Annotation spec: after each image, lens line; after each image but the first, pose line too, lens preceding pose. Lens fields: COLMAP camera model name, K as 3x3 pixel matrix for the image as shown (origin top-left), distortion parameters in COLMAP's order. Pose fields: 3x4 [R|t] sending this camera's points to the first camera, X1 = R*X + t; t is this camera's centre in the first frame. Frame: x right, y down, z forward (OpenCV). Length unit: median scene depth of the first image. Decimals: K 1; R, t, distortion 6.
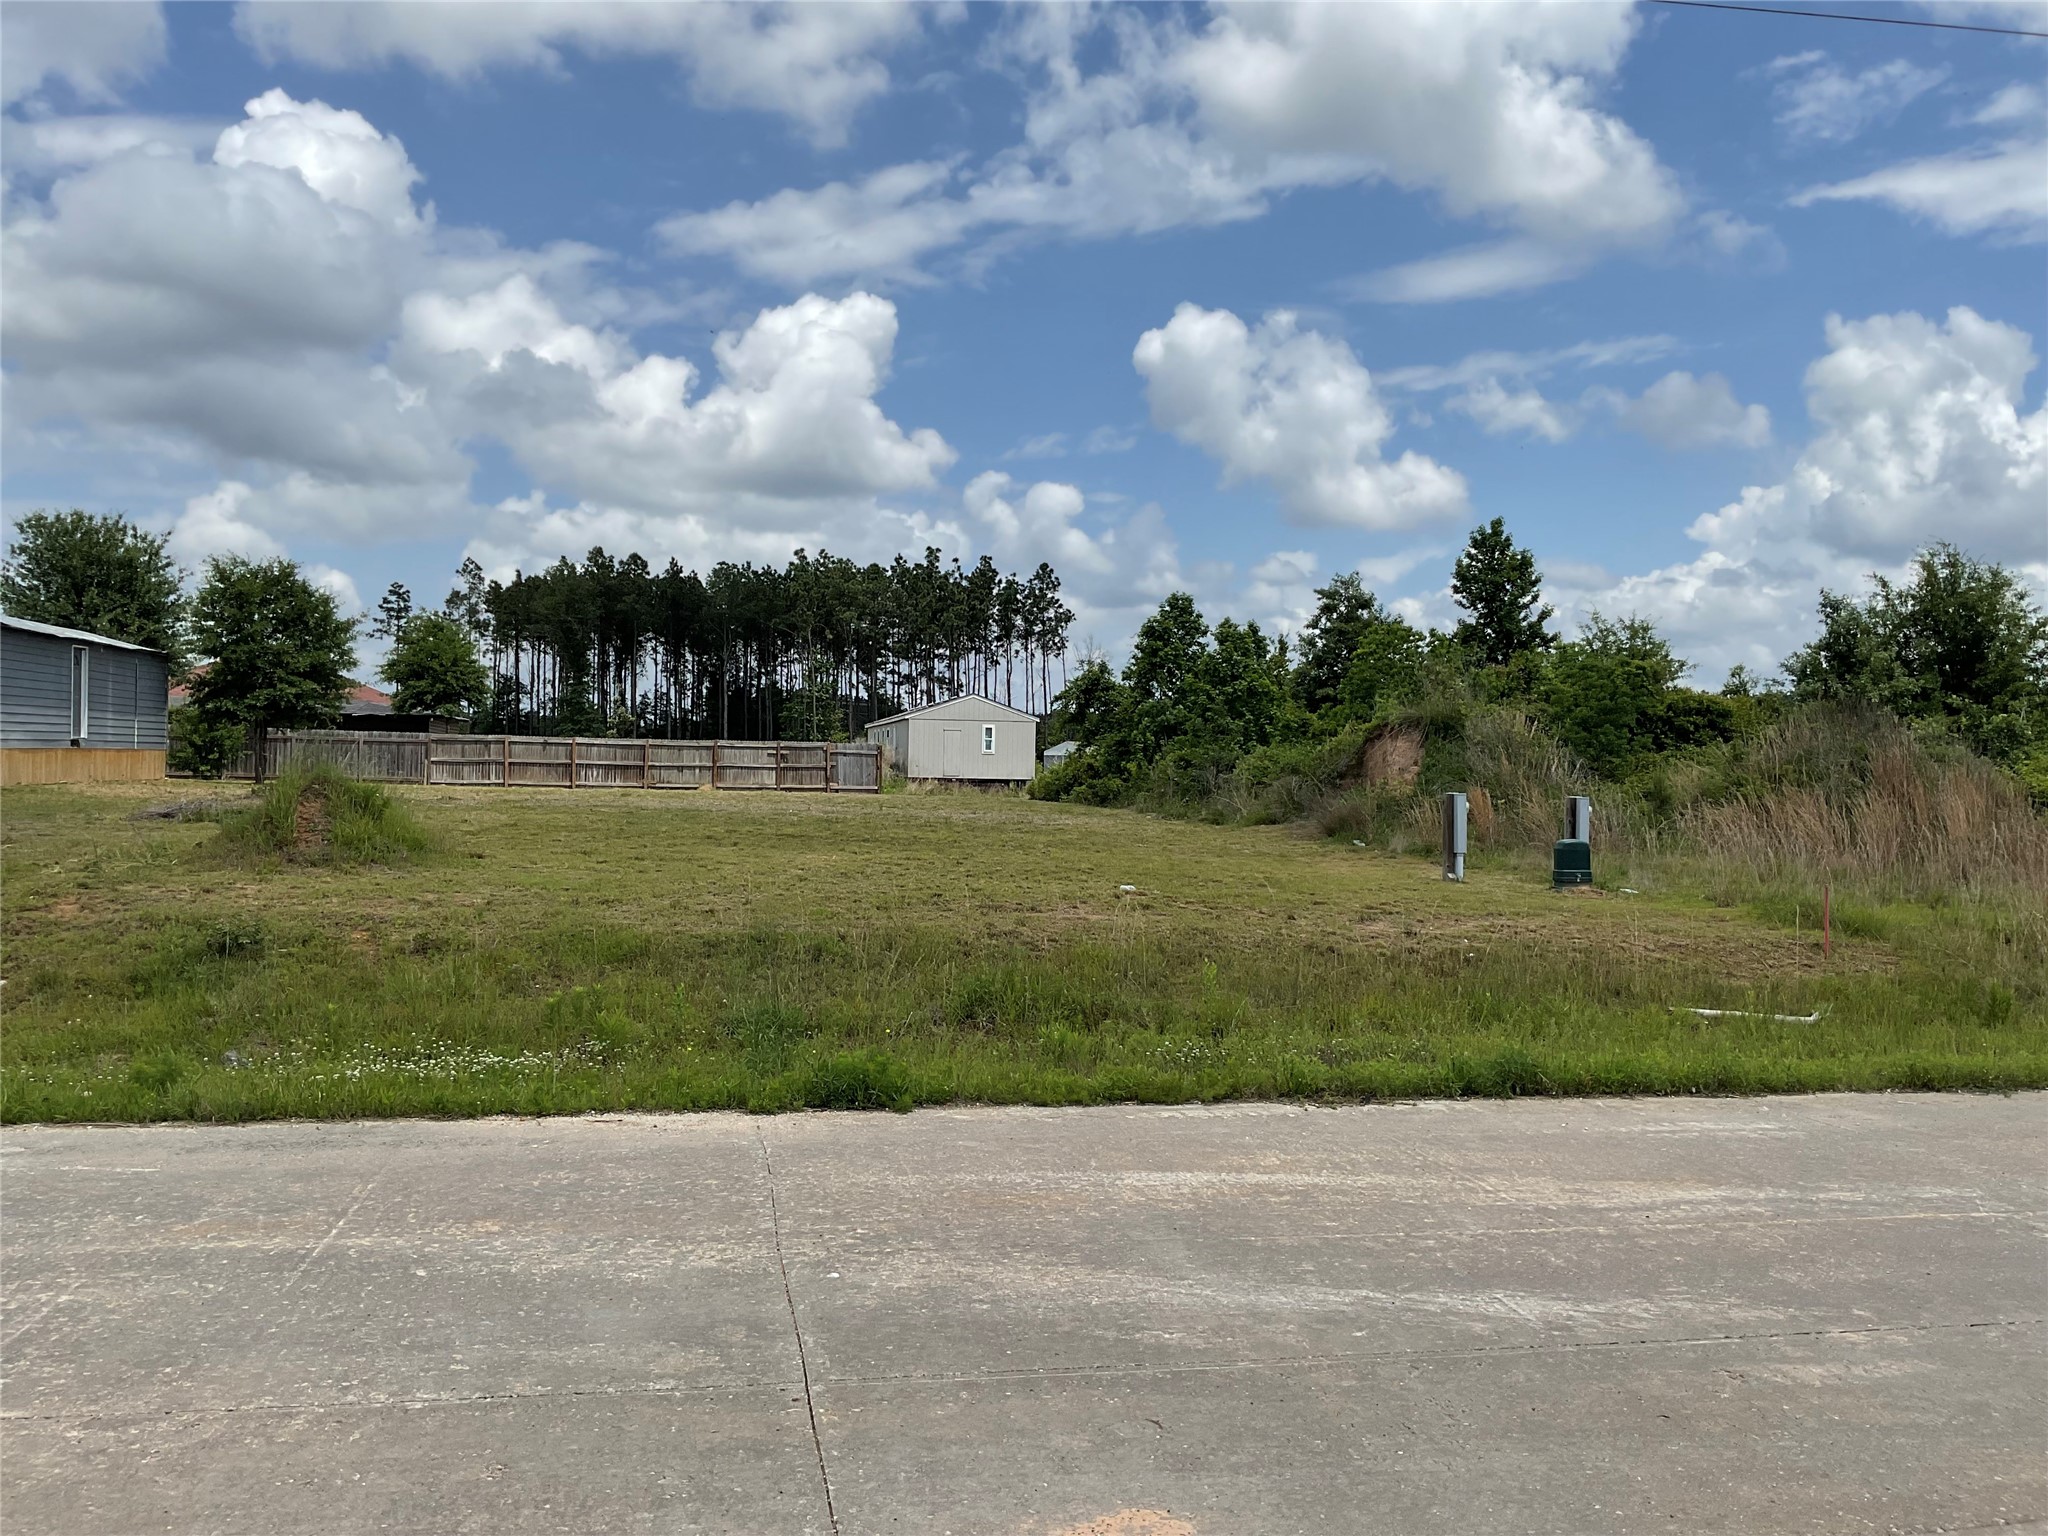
lens RADIAL K [[1692.3, 0, 1024.0], [0, 1692.3, 768.0], [0, 0, 1]] dist [0.107641, -0.215567]
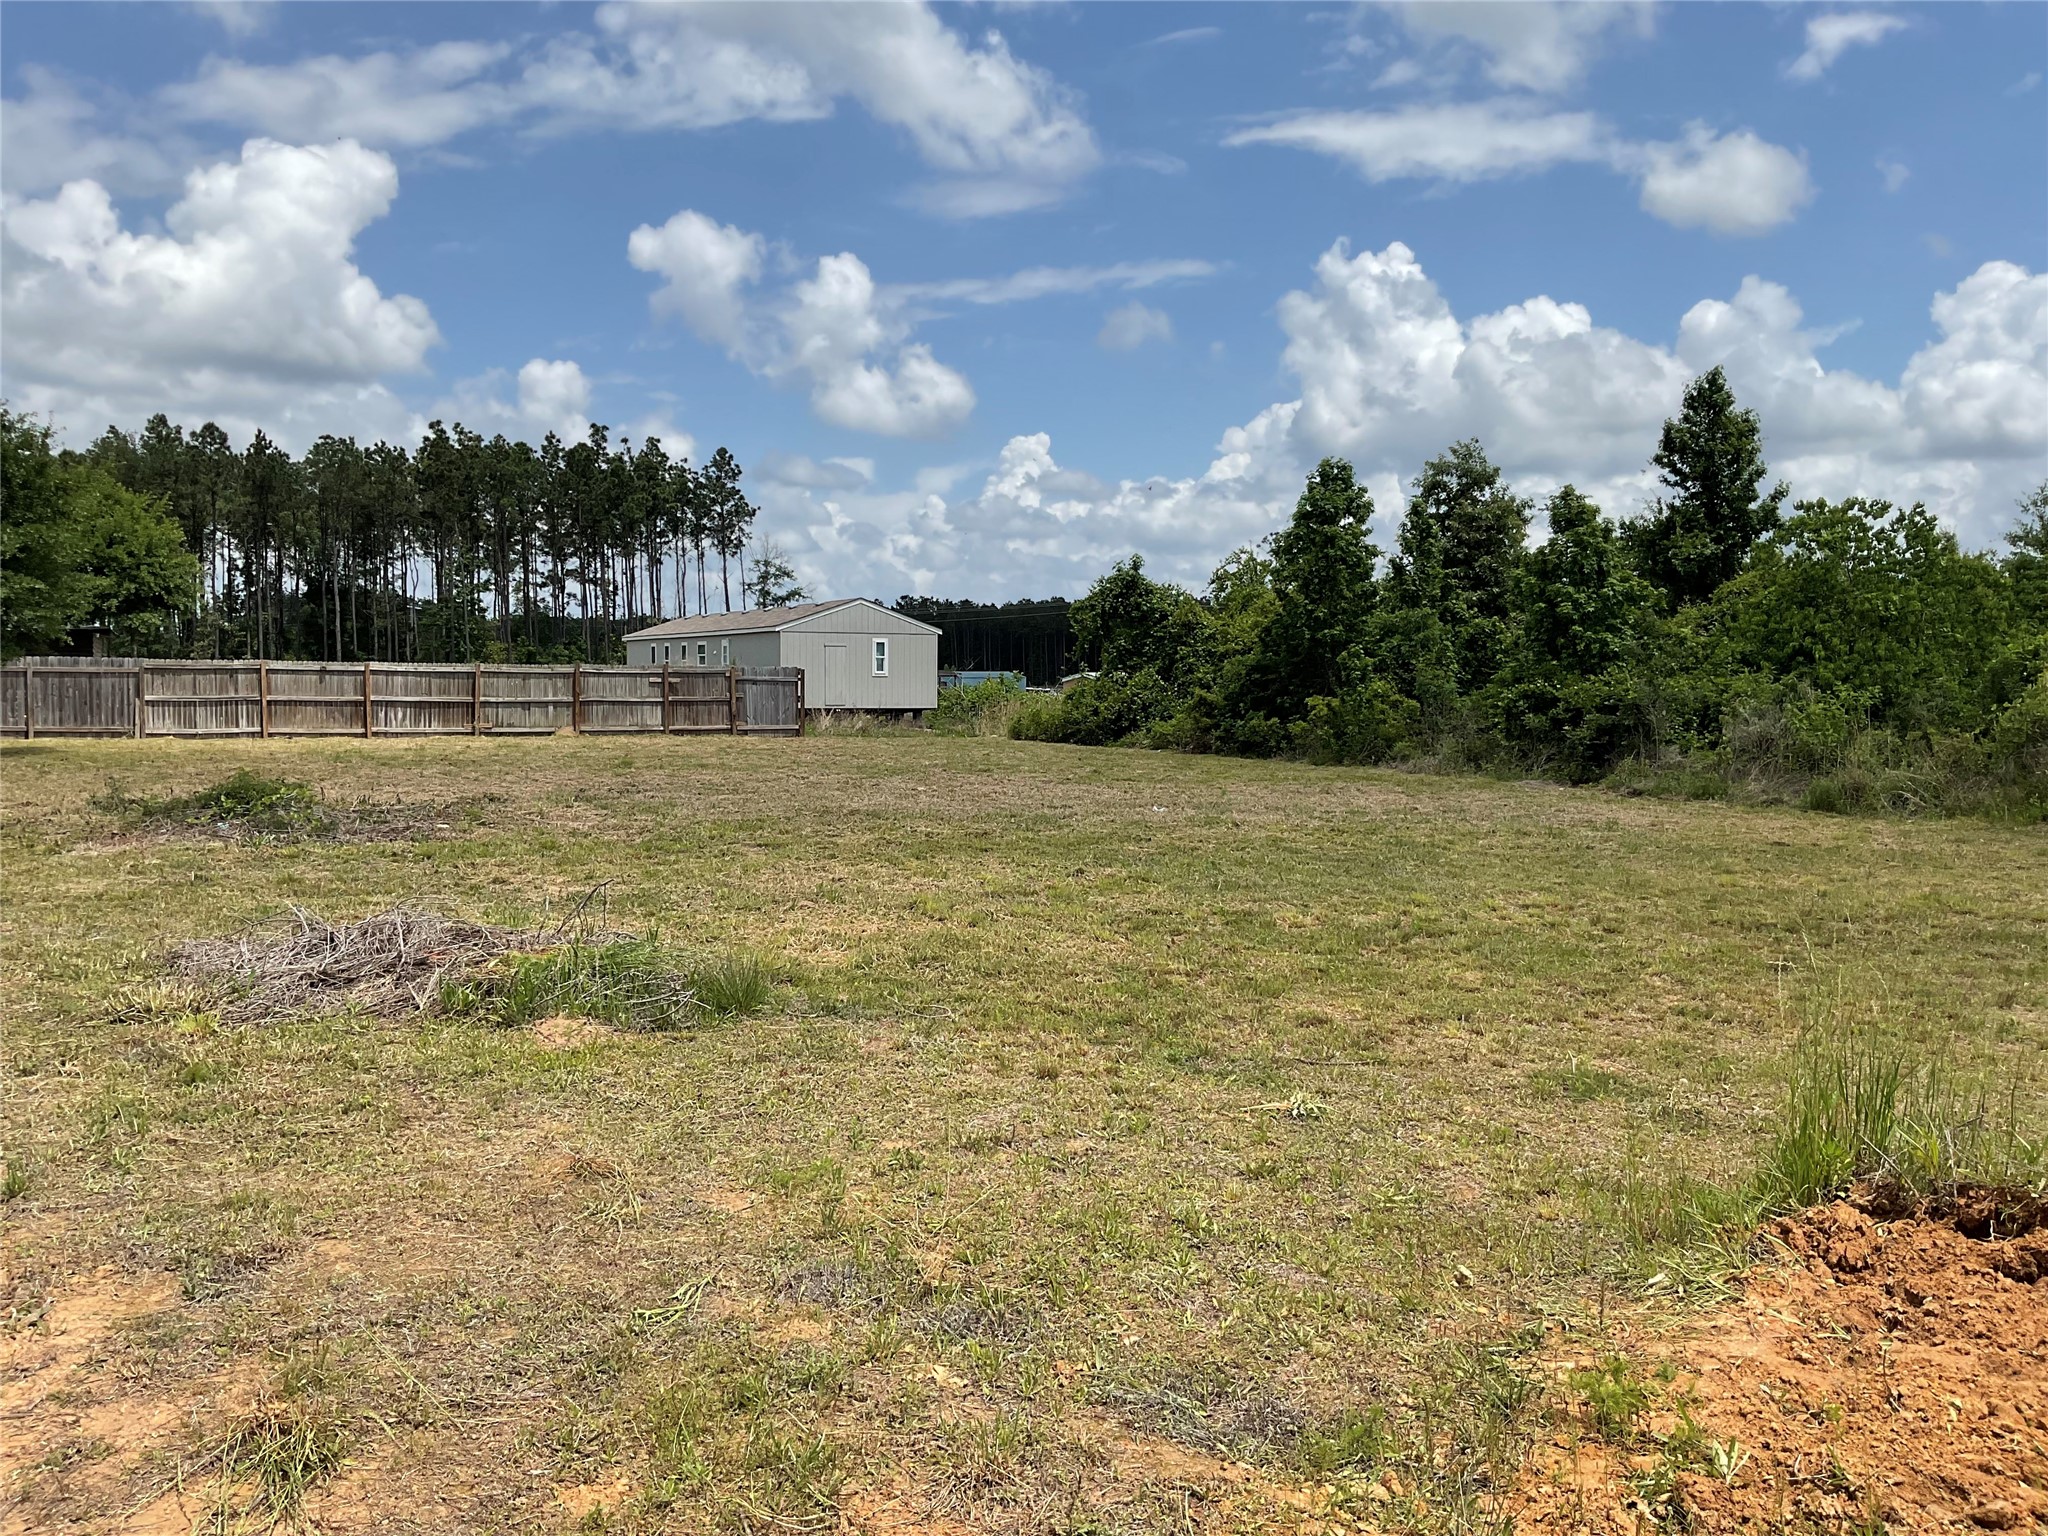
lens RADIAL K [[1692.3, 0, 1024.0], [0, 1692.3, 768.0], [0, 0, 1]] dist [0.107641, -0.215567]
pose [[0.965244, -0.026173, 0.260038, -0.176578], [0.011564, 0.998275, 0.057553, -0.011272], [-0.261096, -0.052546, 0.963882, 0.254316]]
